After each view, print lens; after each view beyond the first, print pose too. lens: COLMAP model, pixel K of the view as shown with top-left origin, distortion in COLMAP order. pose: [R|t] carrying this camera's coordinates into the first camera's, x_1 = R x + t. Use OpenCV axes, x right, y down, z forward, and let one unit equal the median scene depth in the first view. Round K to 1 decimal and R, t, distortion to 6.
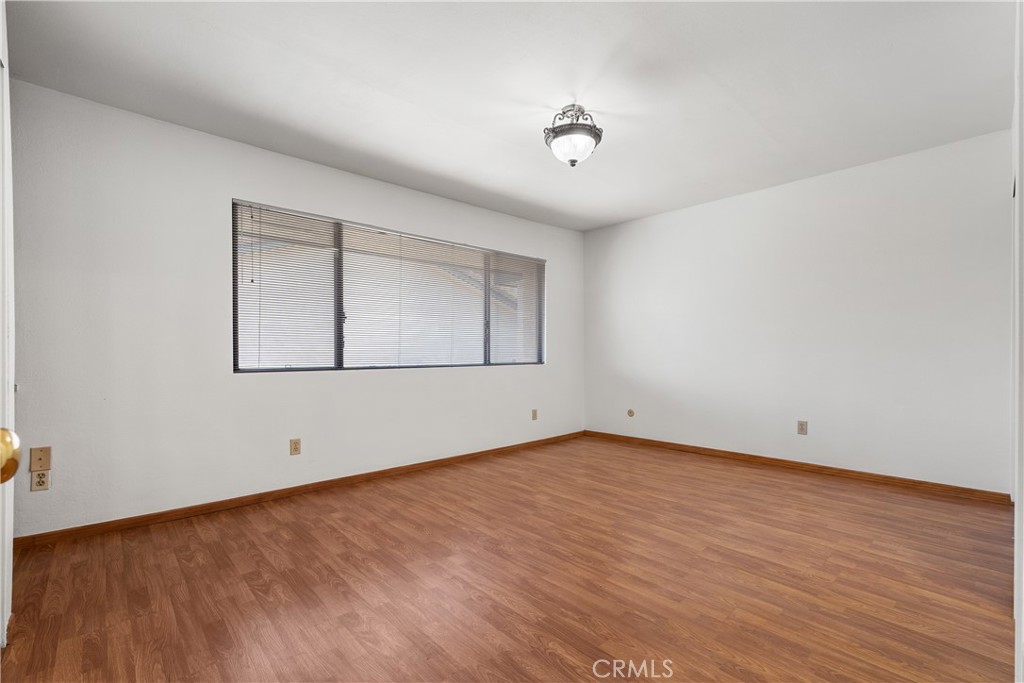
lens RADIAL K [[456.8, 0, 519.2], [0, 456.8, 350.0], [0, 0, 1]] dist [-0.003913, -0.000035]
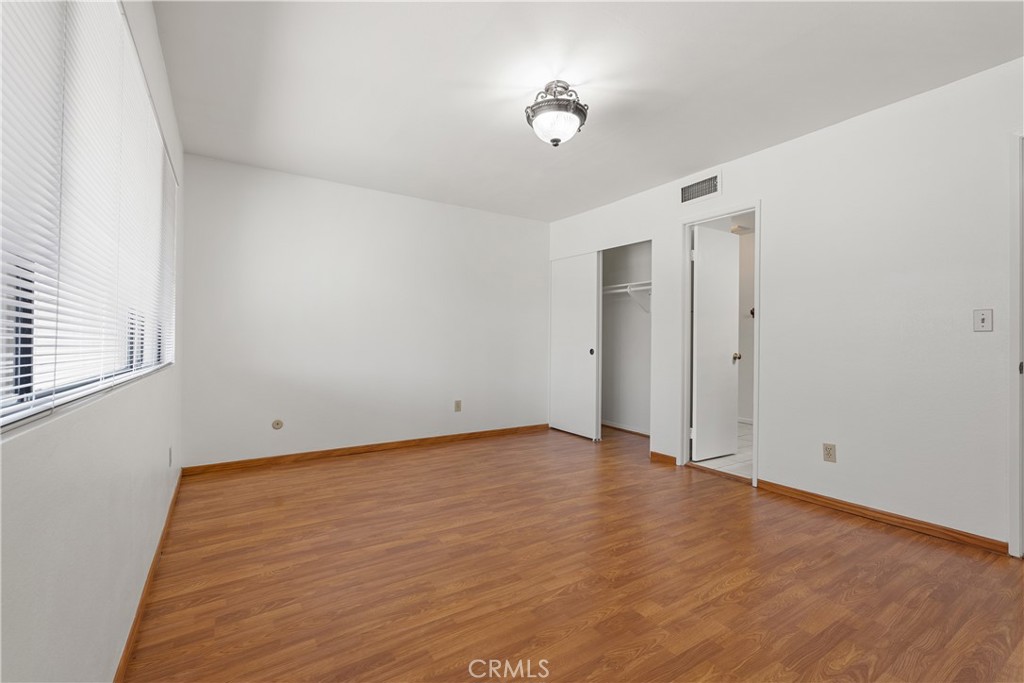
lens RADIAL K [[456.8, 0, 512.2], [0, 456.8, 339.8], [0, 0, 1]] dist [-0.003913, -0.000035]
pose [[0.162292, 0.015801, 0.986616, -0.669715], [-0.007873, 0.999861, -0.014718, 0.013280], [-0.986711, -0.005379, 0.162394, 0.787742]]
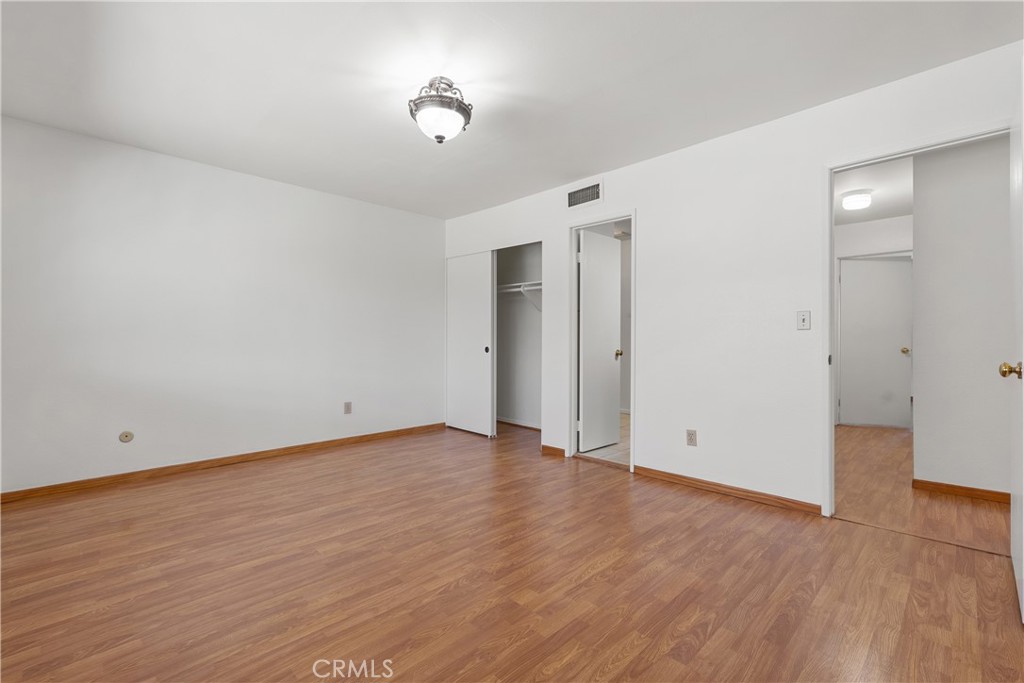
lens RADIAL K [[456.8, 0, 515.5], [0, 456.8, 340.6], [0, 0, 1]] dist [-0.003913, -0.000035]
pose [[-0.049664, 0.009387, 0.998722, -0.668971], [-0.000465, 0.999956, -0.009421, 0.012516], [-0.998766, -0.000933, -0.049657, 0.754252]]
